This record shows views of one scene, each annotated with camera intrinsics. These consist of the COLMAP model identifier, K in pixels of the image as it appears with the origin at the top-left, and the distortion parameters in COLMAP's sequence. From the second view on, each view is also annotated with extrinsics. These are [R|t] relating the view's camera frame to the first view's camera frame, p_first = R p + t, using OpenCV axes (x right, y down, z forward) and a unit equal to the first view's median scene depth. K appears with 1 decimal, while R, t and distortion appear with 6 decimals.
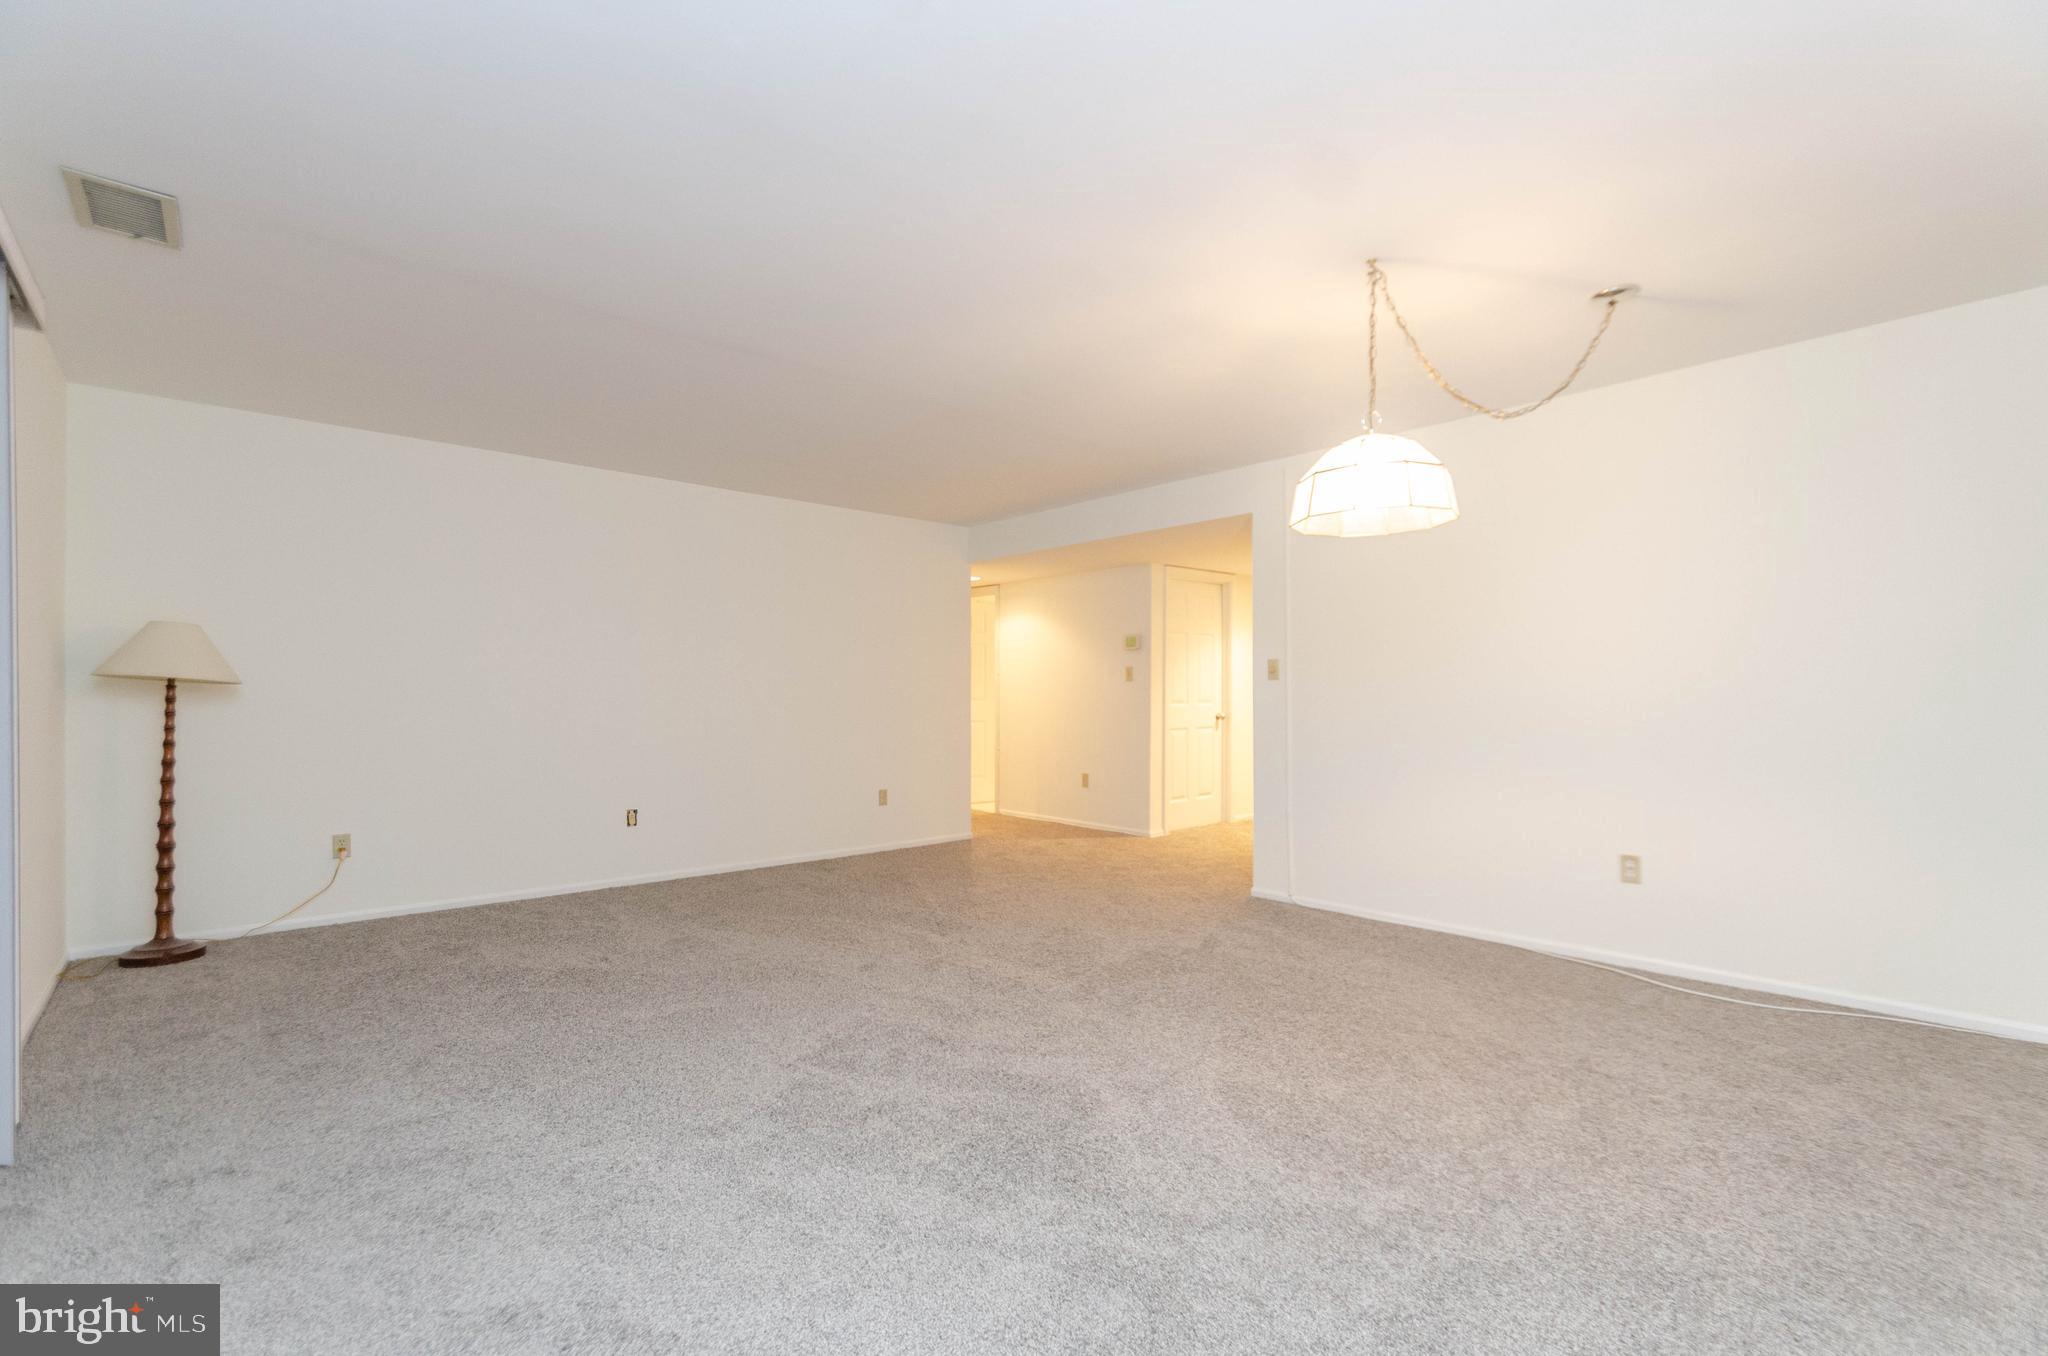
lens RADIAL K [[899.9, 0, 1005.6], [0, 899.9, 677.8], [0, 0, 1]] dist [0.005576, -0.001018]
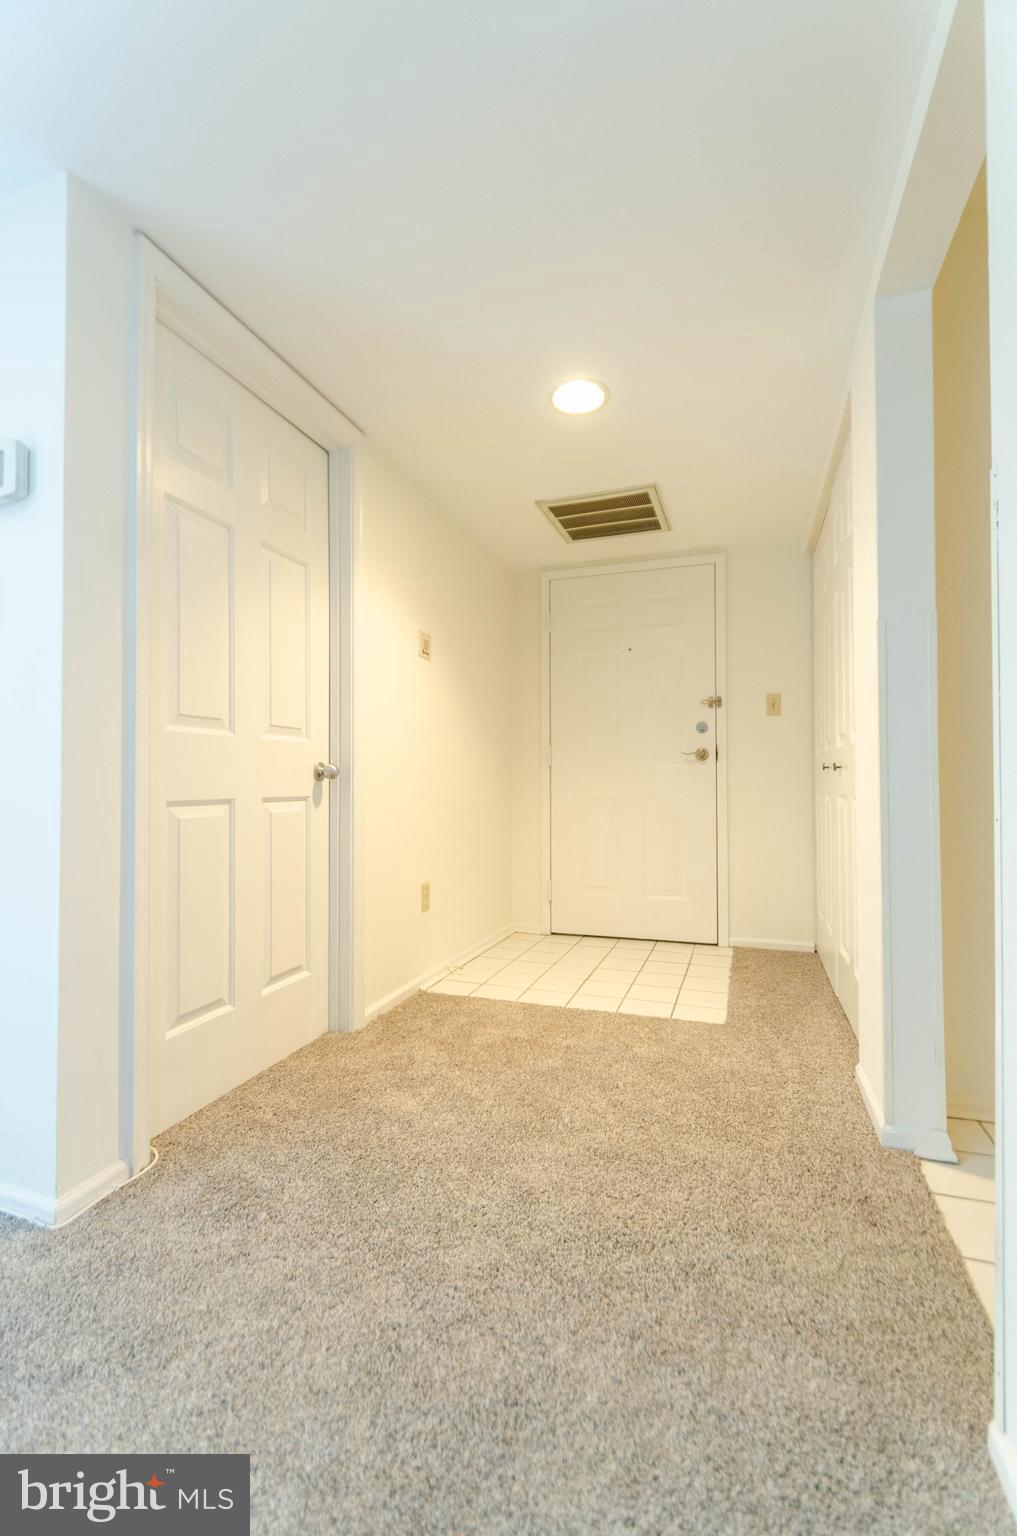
lens RADIAL K [[674.9, 0, 517.9], [0, 674.9, 780.2], [0, 0, 1]] dist [0.005576, -0.001018]
pose [[0.872733, -0.001018, 0.488196, 0.164894], [0.001569, 0.999999, -0.000720, 0.047338], [-0.488195, 0.001394, 0.872734, 0.689133]]
